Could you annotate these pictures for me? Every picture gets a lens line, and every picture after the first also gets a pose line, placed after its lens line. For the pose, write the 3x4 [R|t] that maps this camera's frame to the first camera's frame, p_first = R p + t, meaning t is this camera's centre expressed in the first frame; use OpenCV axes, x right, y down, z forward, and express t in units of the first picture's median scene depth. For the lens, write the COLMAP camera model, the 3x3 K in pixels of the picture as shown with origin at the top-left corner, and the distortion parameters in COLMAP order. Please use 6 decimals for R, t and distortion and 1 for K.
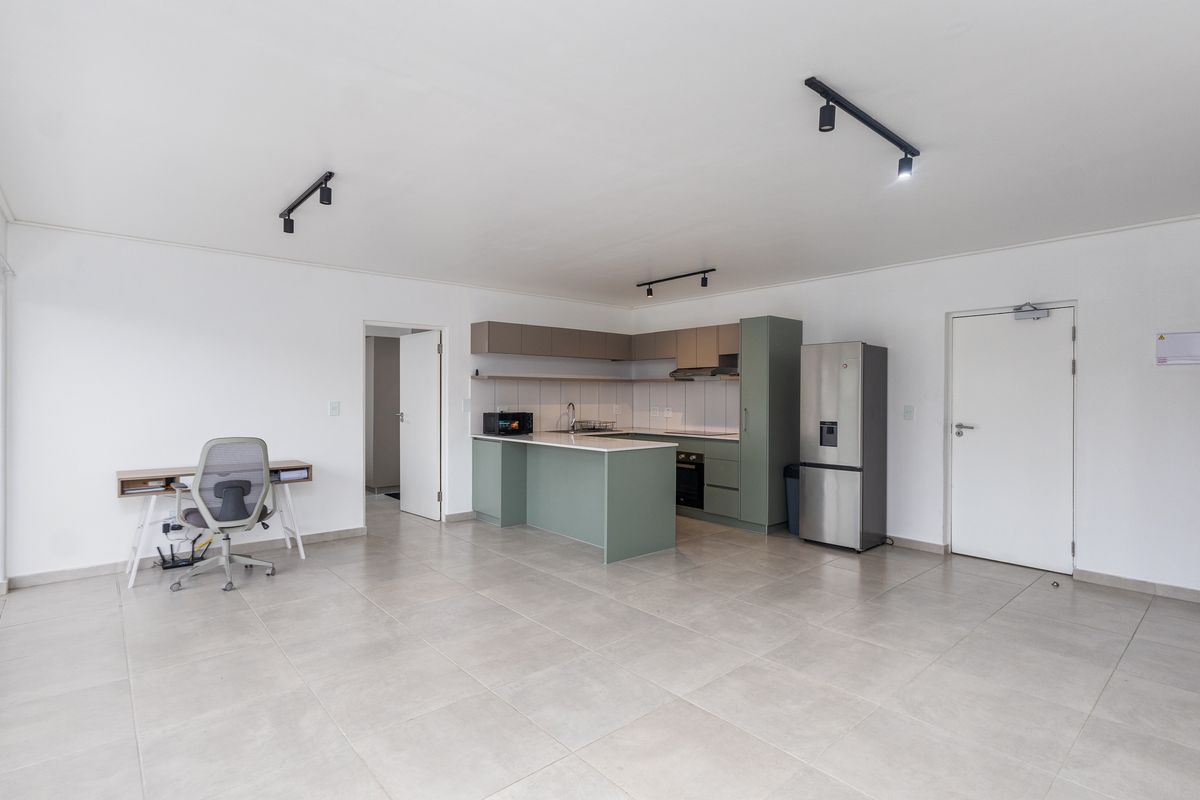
lens RADIAL K [[582.7, 0, 597.8], [0, 582.7, 396.5], [0, 0, 1]] dist [0.000021, 0.000131]
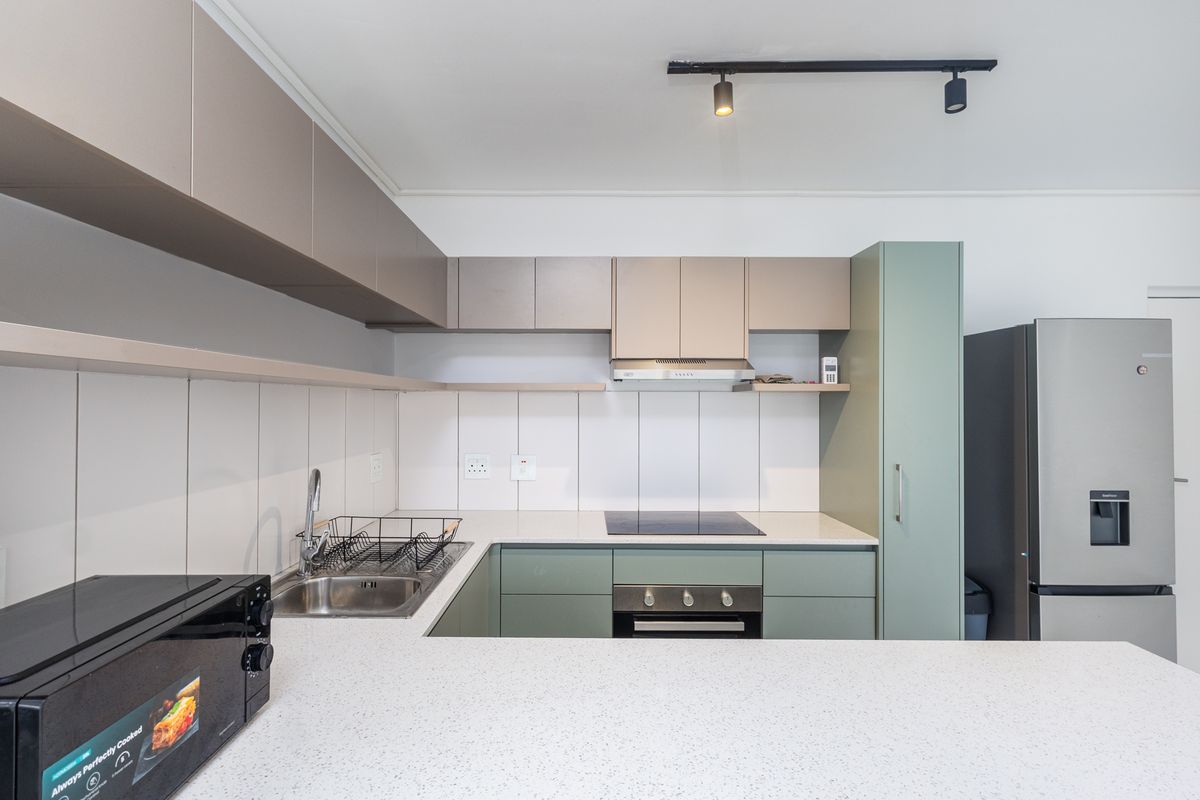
lens RADIAL K [[600.0, 0, 600.0], [0, 600.0, 400.0], [0, 0, 1]] dist [0.001021, 0.000184]
pose [[0.666743, 0.000021, 0.745288, -0.180050], [0.000940, 0.999999, -0.000870, -0.022051], [-0.745287, 0.001280, 0.666742, 0.818766]]
